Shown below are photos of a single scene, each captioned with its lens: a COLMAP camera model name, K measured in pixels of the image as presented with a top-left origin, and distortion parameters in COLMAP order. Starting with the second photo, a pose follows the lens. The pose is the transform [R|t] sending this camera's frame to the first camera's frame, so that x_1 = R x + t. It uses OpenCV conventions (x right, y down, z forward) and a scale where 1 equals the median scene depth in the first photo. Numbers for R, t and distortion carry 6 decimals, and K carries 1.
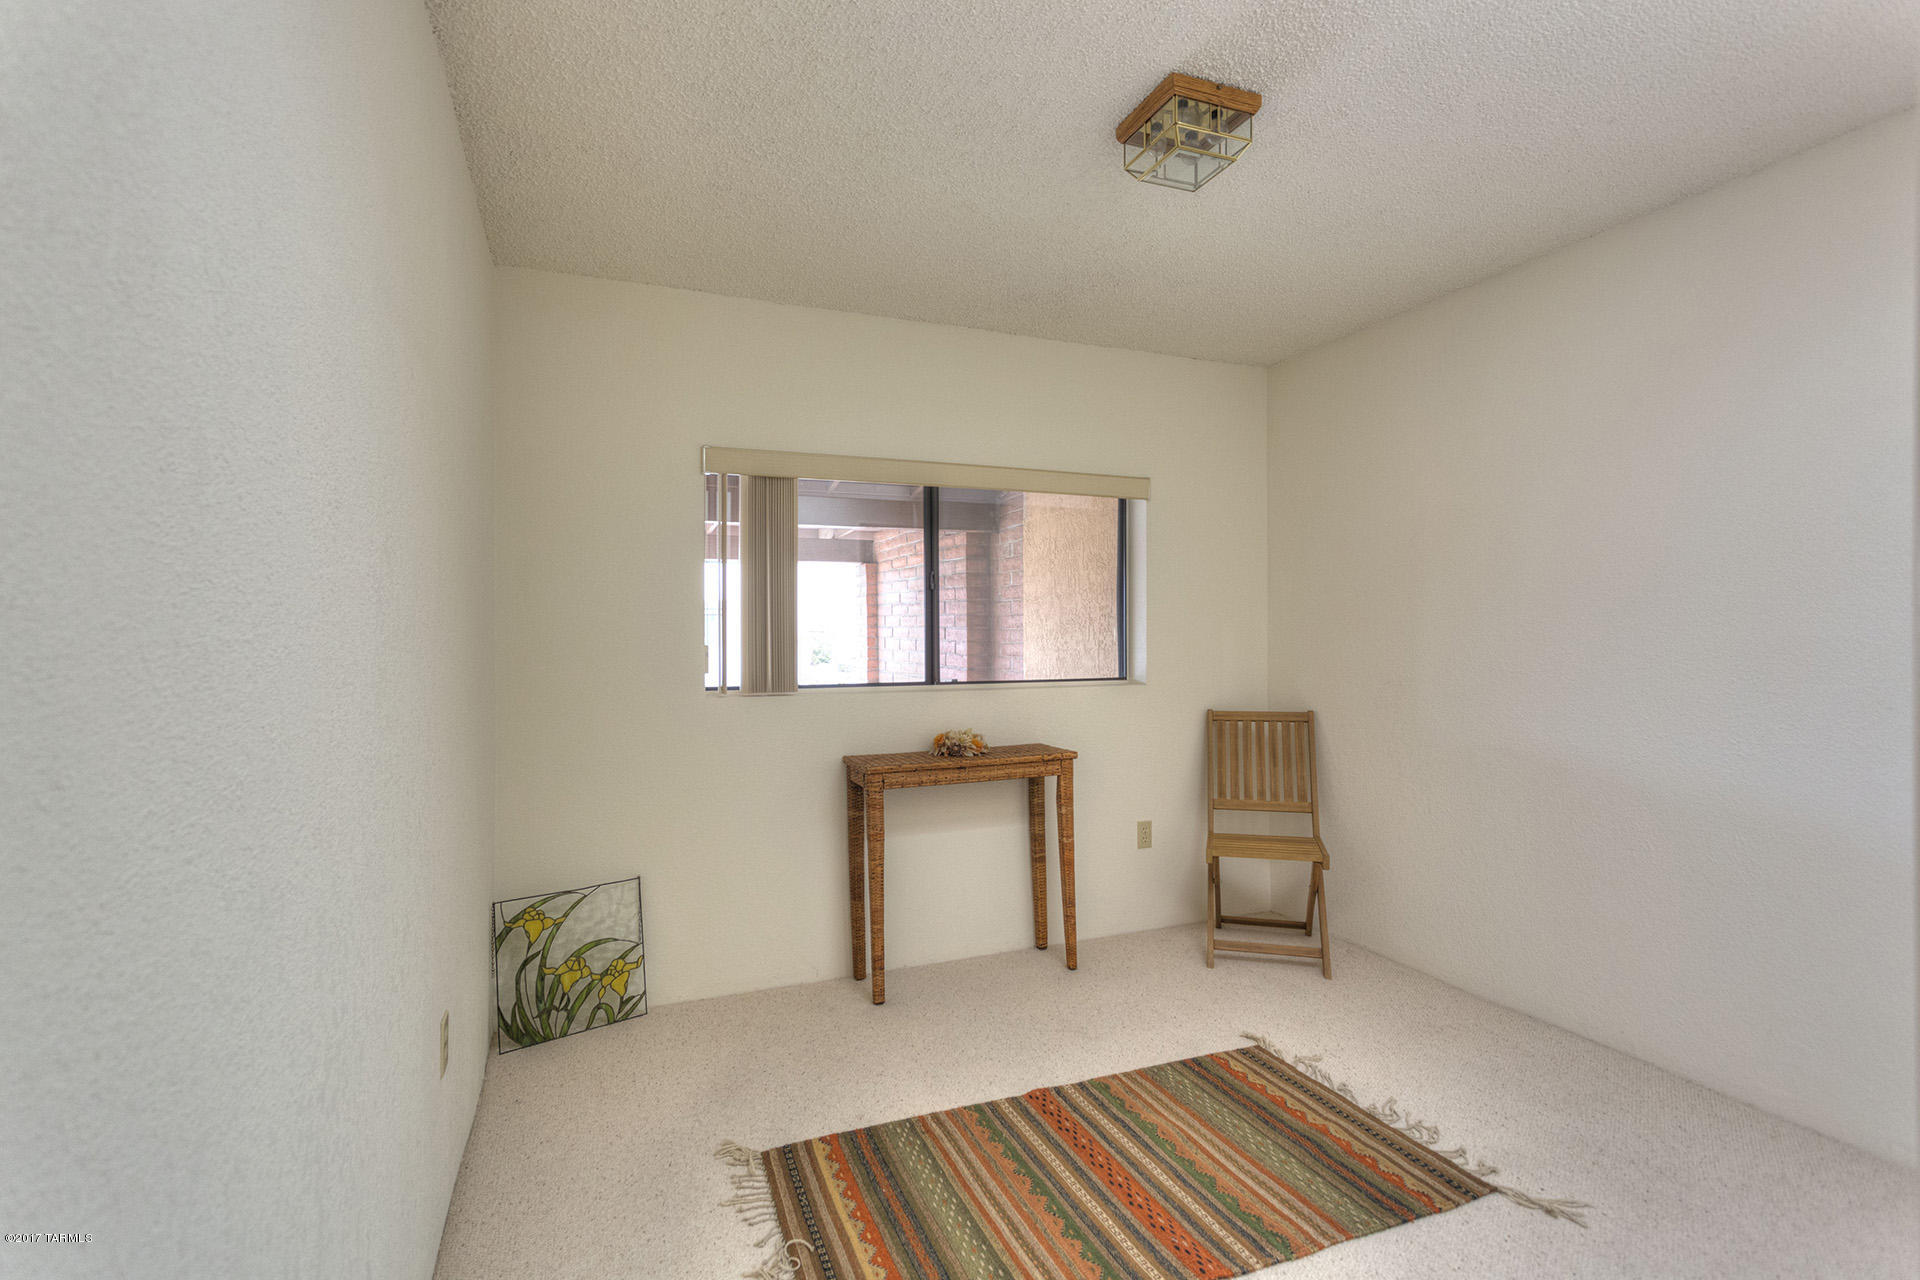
lens RADIAL K [[904.7, 0, 956.2], [0, 904.7, 630.7], [0, 0, 1]] dist [0.009535, 0.001659]
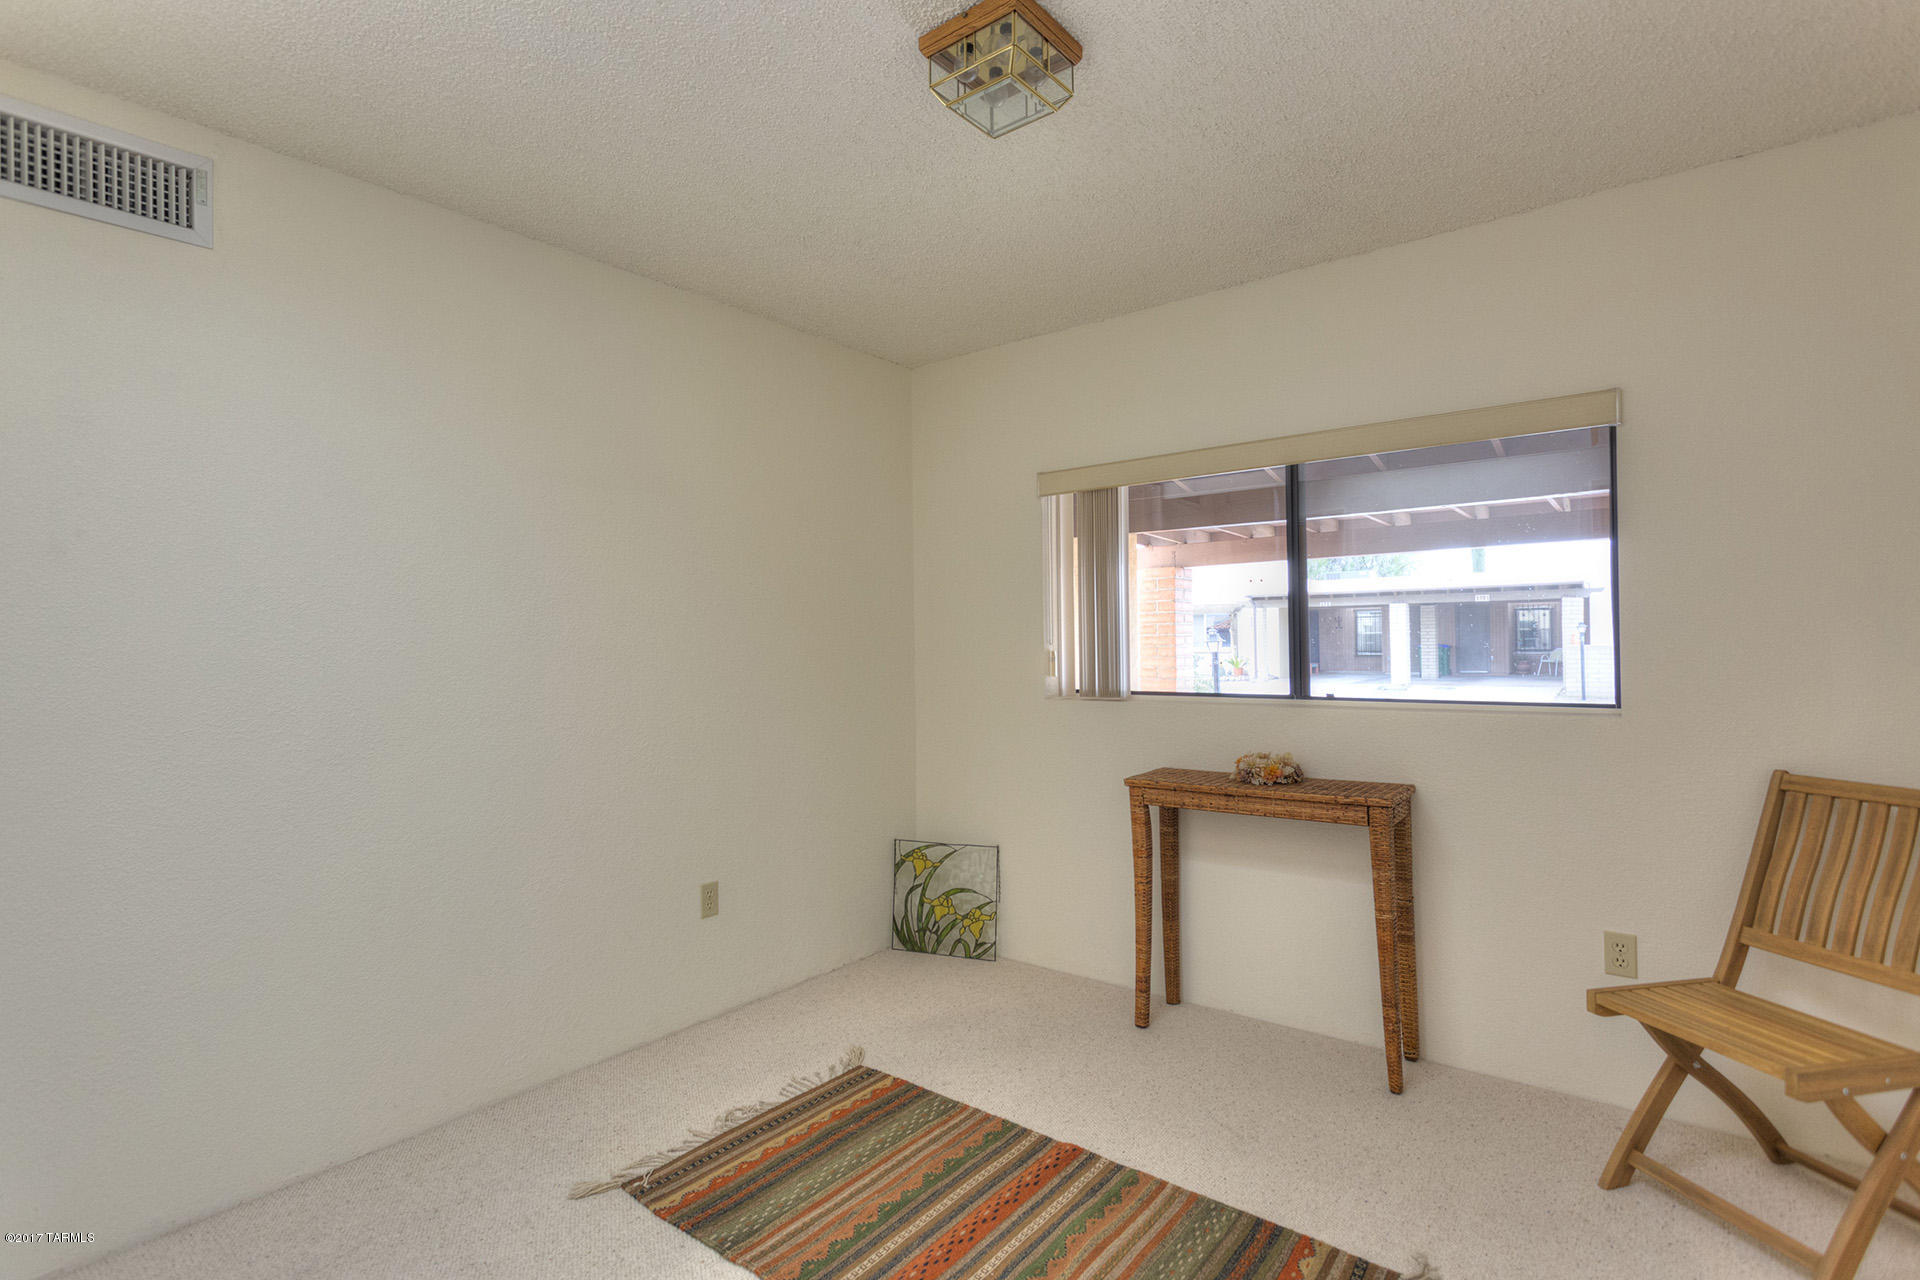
lens RADIAL K [[908.5, 0, 961.6], [0, 908.5, 638.4], [0, 0, 1]] dist [-0.001112, -0.000012]
pose [[0.493824, -0.008982, -0.869516, 0.712881], [0.015438, 0.999880, -0.001561, -0.000858], [0.869425, -0.012653, 0.493903, 0.395884]]
